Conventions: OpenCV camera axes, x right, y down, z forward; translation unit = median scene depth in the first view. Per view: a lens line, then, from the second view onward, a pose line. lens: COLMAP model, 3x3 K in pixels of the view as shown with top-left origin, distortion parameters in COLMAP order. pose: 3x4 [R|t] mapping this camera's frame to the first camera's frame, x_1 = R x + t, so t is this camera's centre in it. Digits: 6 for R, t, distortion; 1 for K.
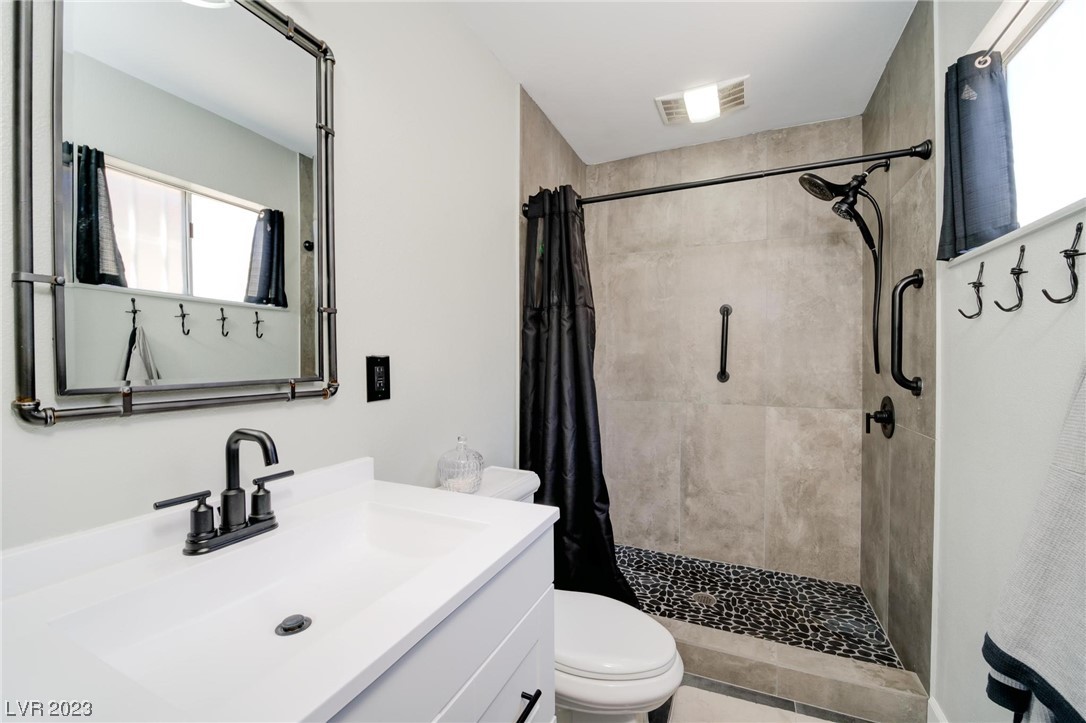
lens RADIAL K [[445.6, 0, 544.5], [0, 445.6, 364.0], [0, 0, 1]] dist [-0.013276, -0.000873]
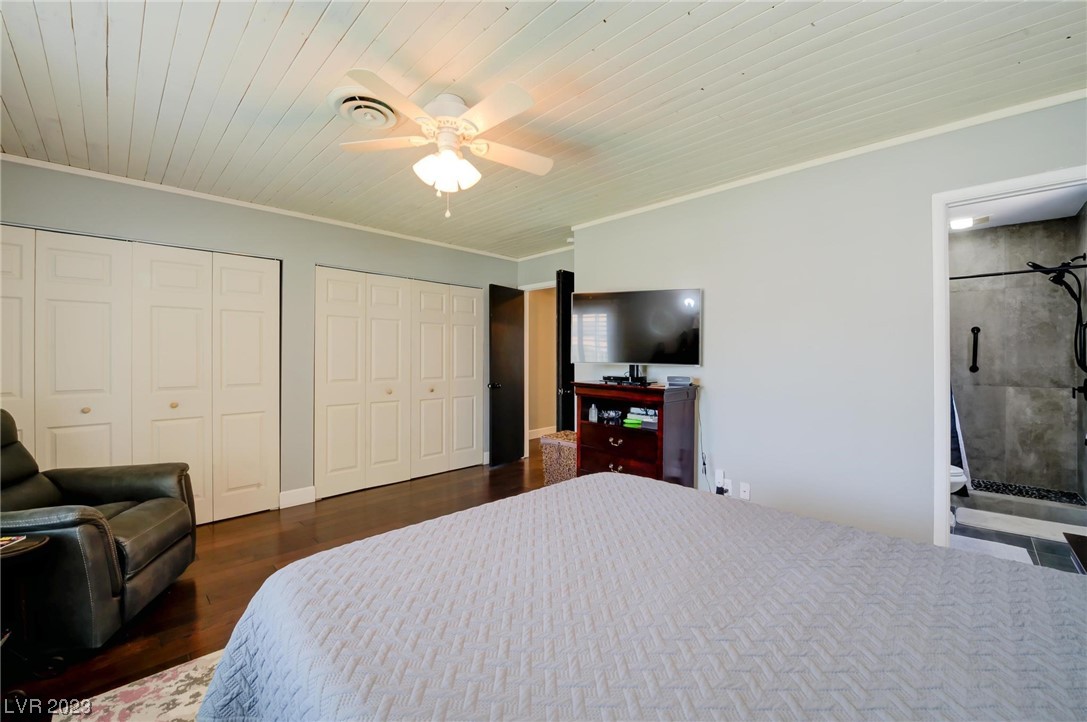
lens RADIAL K [[444.5, 0, 539.3], [0, 444.5, 355.9], [0, 0, 1]] dist [-0.018454, -0.000207]
pose [[0.937336, -0.003940, -0.348405, -0.615104], [-0.000941, 0.999904, -0.013839, 0.002772], [0.348426, 0.013300, 0.937242, -1.224065]]
